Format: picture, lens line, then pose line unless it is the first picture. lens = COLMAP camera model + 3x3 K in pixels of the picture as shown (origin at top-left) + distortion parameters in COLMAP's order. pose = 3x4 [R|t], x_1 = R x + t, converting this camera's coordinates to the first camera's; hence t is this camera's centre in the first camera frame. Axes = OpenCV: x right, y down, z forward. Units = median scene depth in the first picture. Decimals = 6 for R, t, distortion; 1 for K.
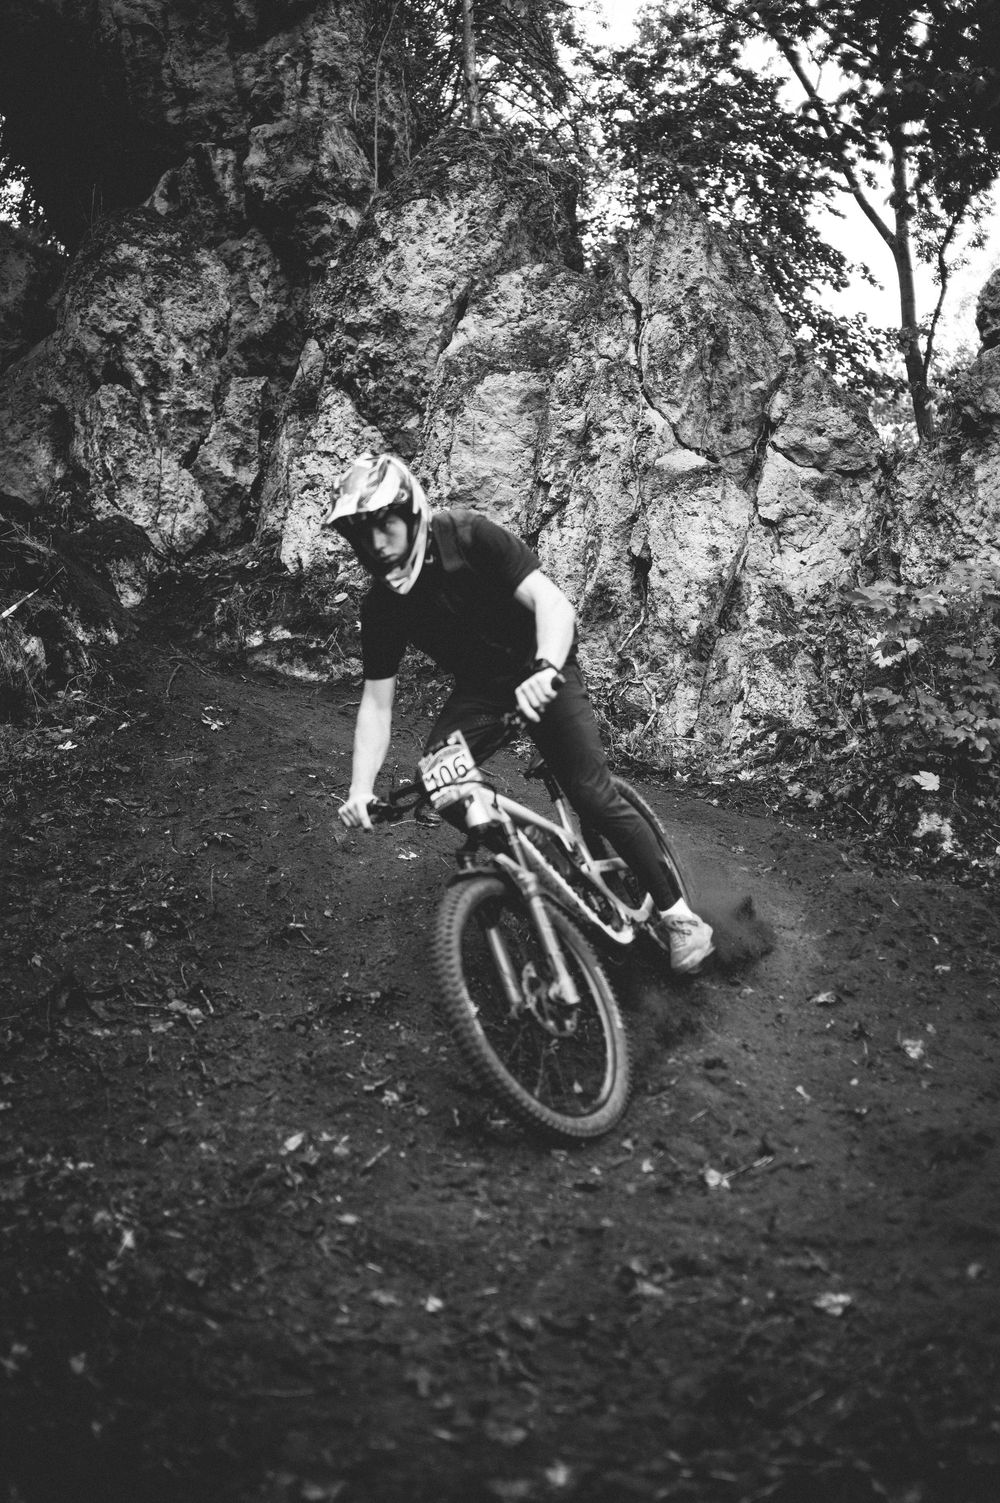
lens RADIAL K [[1778.5, 0, 500.0], [0, 1778.5, 751.5], [0, 0, 1]] dist [-0.001754, -0.010943]
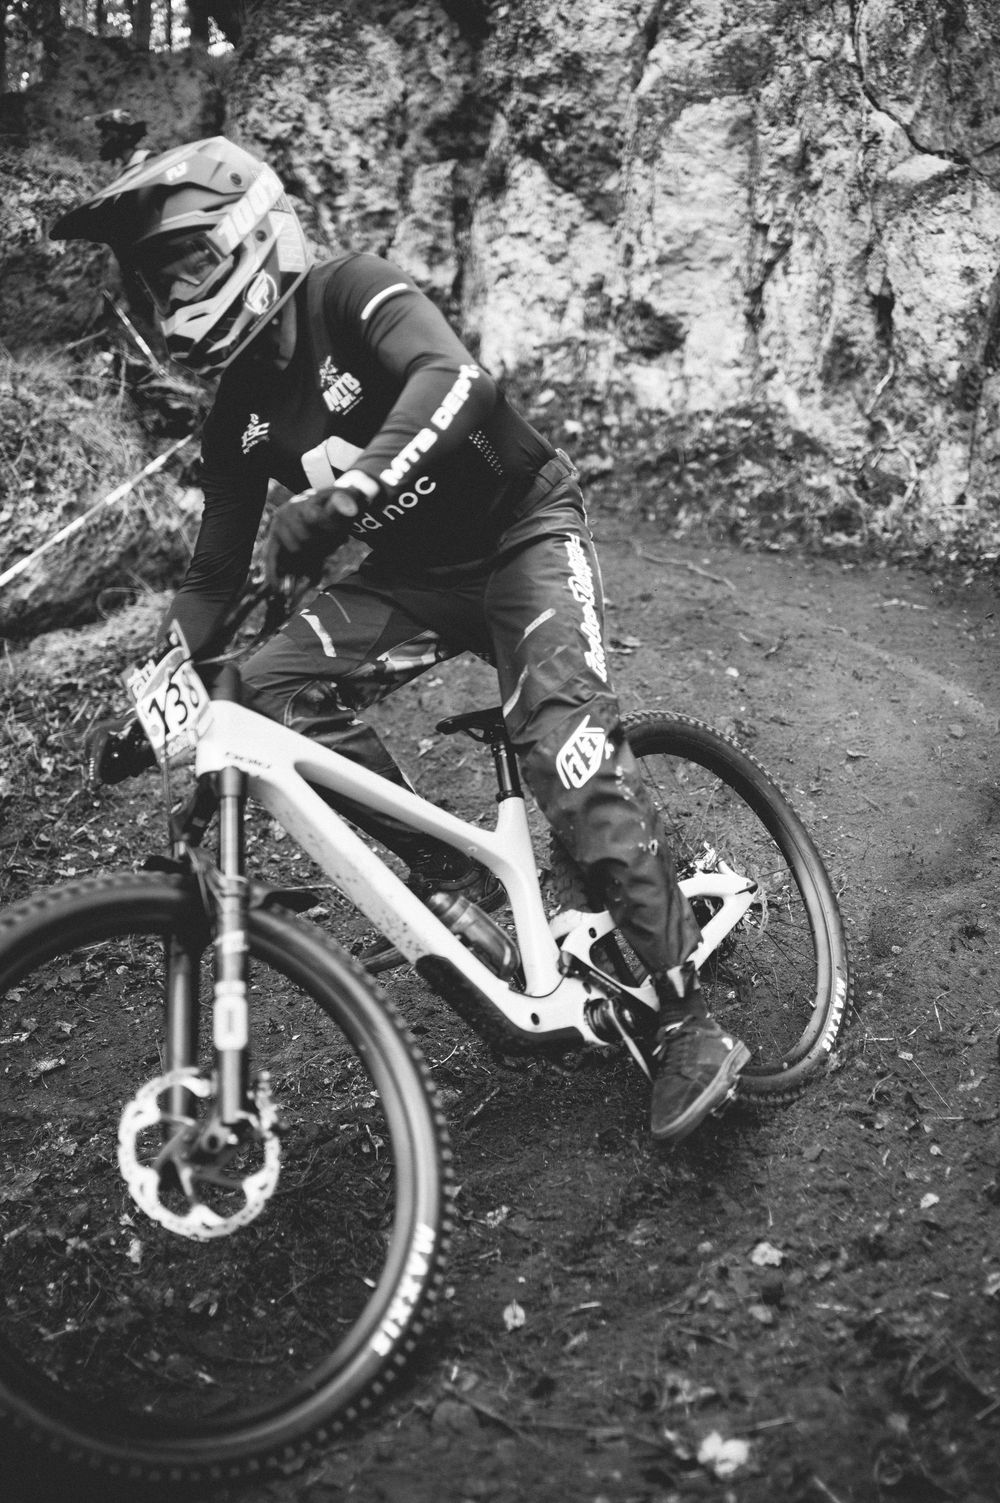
lens RADIAL K [[1778.5, 0, 500.0], [0, 1778.5, 751.5], [0, 0, 1]] dist [-0.001754, -0.010943]
pose [[0.971867, -0.102187, -0.212208, 0.055514], [0.124140, 0.987915, 0.092812, 0.001827], [0.200159, -0.116545, 0.972807, 0.120920]]
